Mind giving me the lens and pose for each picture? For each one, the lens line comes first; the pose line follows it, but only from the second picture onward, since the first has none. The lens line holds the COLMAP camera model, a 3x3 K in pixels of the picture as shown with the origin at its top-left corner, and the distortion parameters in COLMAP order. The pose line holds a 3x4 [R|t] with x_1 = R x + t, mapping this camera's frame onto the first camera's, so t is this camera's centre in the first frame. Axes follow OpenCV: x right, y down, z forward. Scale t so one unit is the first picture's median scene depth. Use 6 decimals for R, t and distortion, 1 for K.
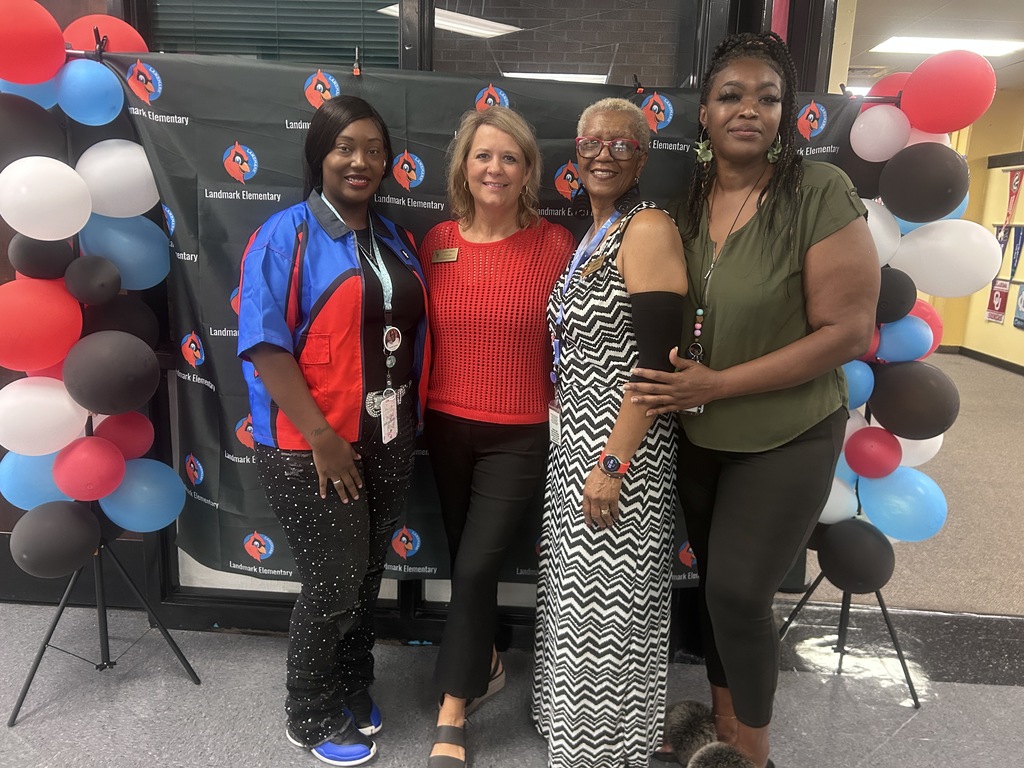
lens RADIAL K [[898.2, 0, 512.0], [0, 898.2, 384.0], [0, 0, 1]] dist [0.178271, -0.249531]
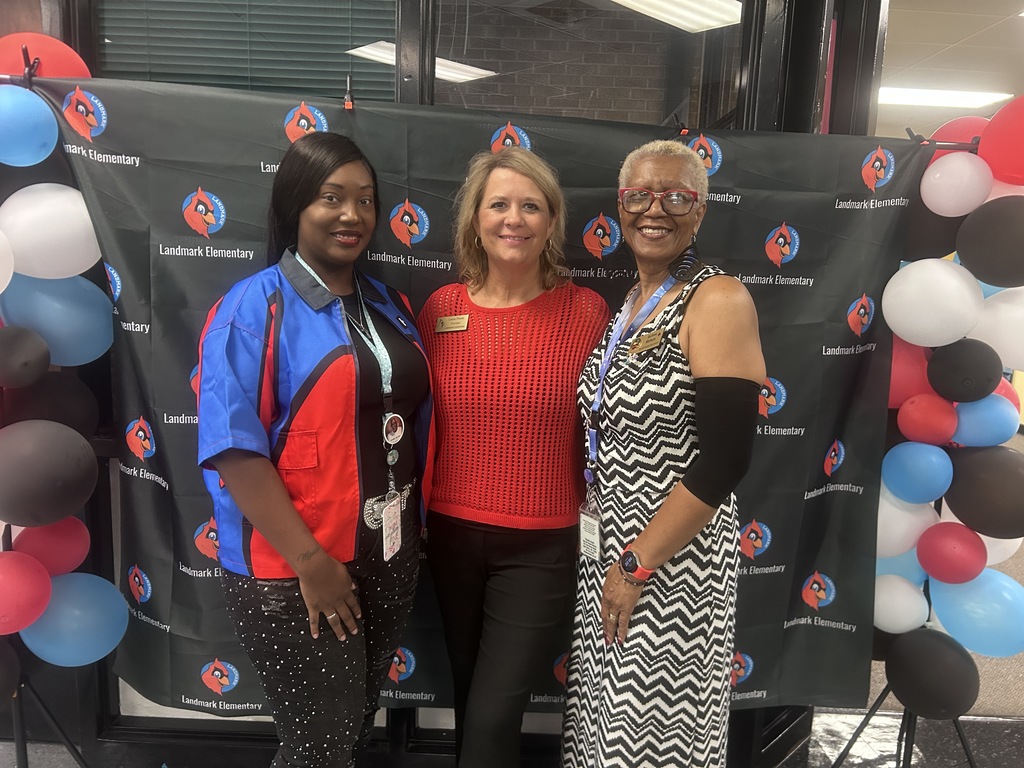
lens RADIAL K [[868.9, 0, 512.0], [0, 868.9, 384.0], [0, 0, 1]] dist [0.169099, -0.199771]
pose [[0.998765, -0.001226, 0.049678, -0.061639], [0.003039, 0.999331, -0.036444, -0.059261], [-0.049600, 0.036549, 0.998100, 0.202569]]
